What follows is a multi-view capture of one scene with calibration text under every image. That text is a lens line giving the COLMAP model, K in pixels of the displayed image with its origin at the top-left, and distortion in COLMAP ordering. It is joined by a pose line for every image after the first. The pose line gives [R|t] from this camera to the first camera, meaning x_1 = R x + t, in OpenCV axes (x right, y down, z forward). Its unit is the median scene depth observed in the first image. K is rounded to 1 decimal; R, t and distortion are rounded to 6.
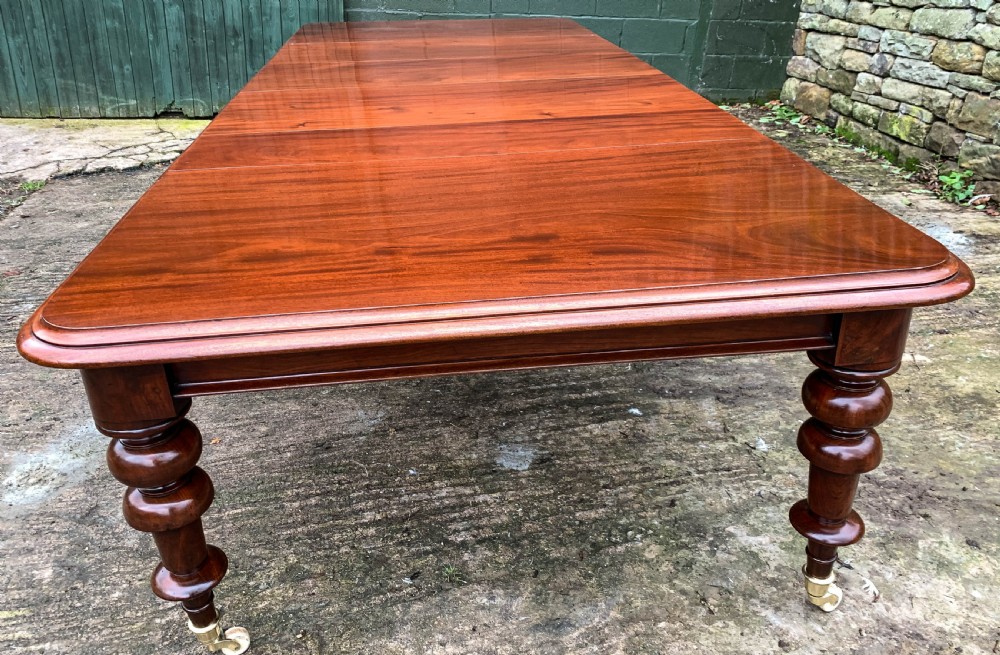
lens RADIAL K [[789.9, 0, 469.0], [0, 789.9, 307.3], [0, 0, 1]] dist [-0.003661, 0.010968]
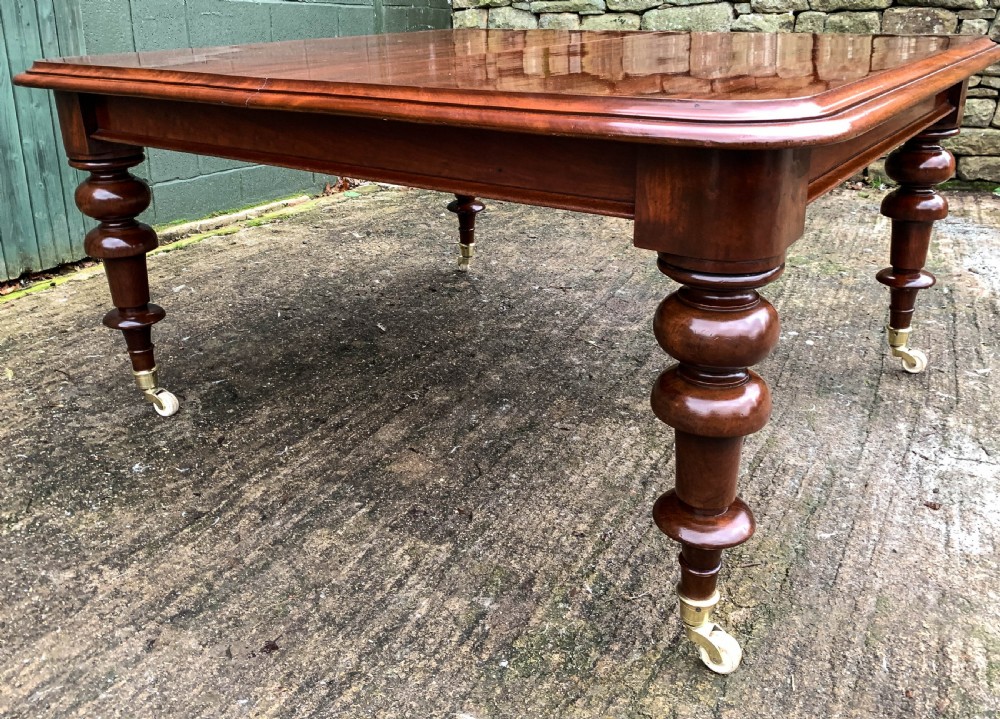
lens RADIAL K [[827.3, 0, 492.9], [0, 827.3, 316.8], [0, 0, 1]] dist [-0.003258, 0.011223]
pose [[0.596718, -0.294790, 0.746342, -0.411899], [0.373688, 0.925157, 0.066645, -0.195935], [-0.710130, 0.239131, 0.662218, 0.627986]]
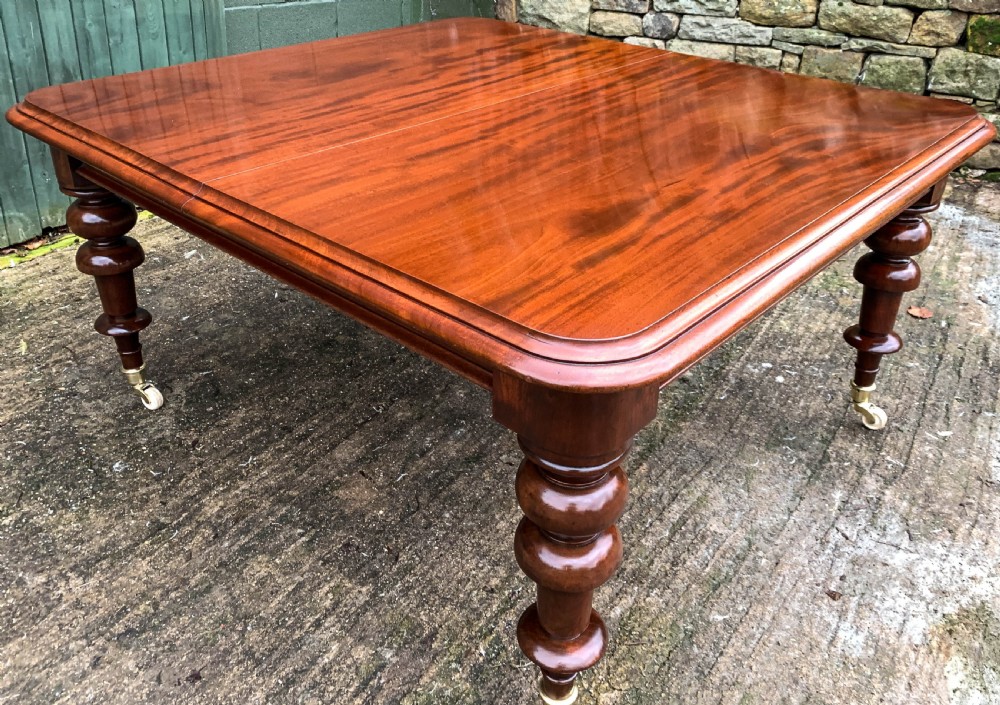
lens RADIAL K [[839.7, 0, 479.1], [0, 839.7, 305.8], [0, 0, 1]] dist [-0.013174, 0.022948]
pose [[0.686280, -0.333225, 0.646514, -0.363378], [0.312345, 0.937765, 0.151784, -0.258707], [-0.656856, 0.097769, 0.747650, 0.554921]]
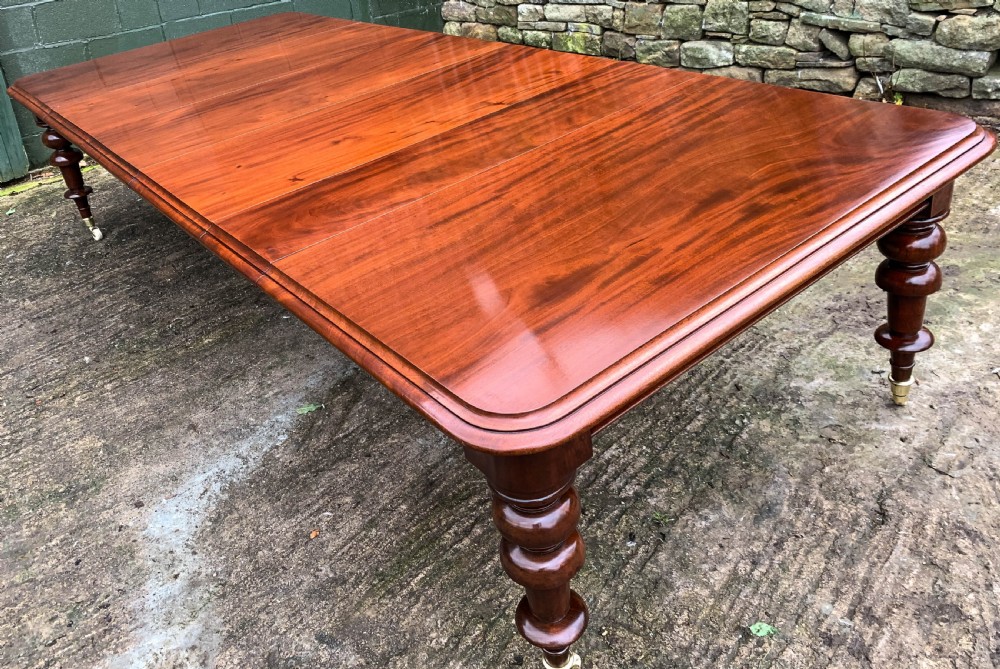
lens RADIAL K [[837.1, 0, 441.4], [0, 837.1, 265.2], [0, 0, 1]] dist [-0.004738, 0.008624]
pose [[0.839254, -0.333819, 0.429206, -0.278865], [0.343806, 0.937325, 0.056746, -0.069046], [-0.421248, 0.099939, 0.901422, 0.019084]]
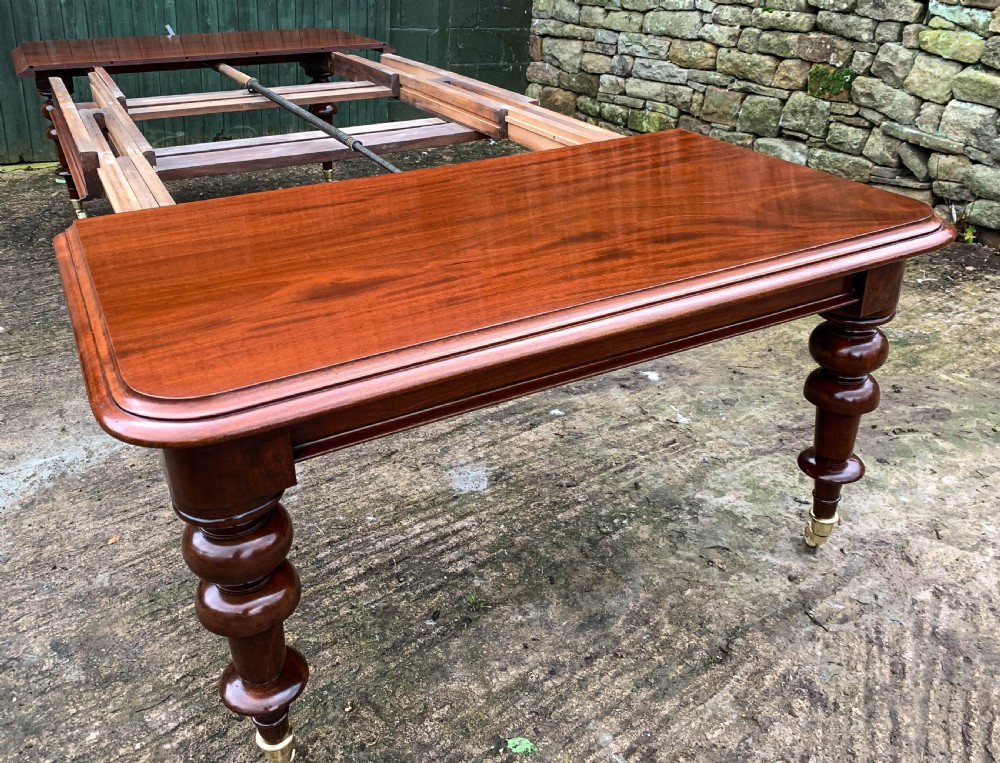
lens RADIAL K [[879.1, 0, 476.0], [0, 879.1, 330.1], [0, 0, 1]] dist [0.008219, -0.014131]
pose [[0.921476, -0.147704, 0.359256, -0.147992], [0.157326, 0.987544, 0.002485, 0.006069], [-0.355148, 0.054230, 0.933236, 0.000535]]
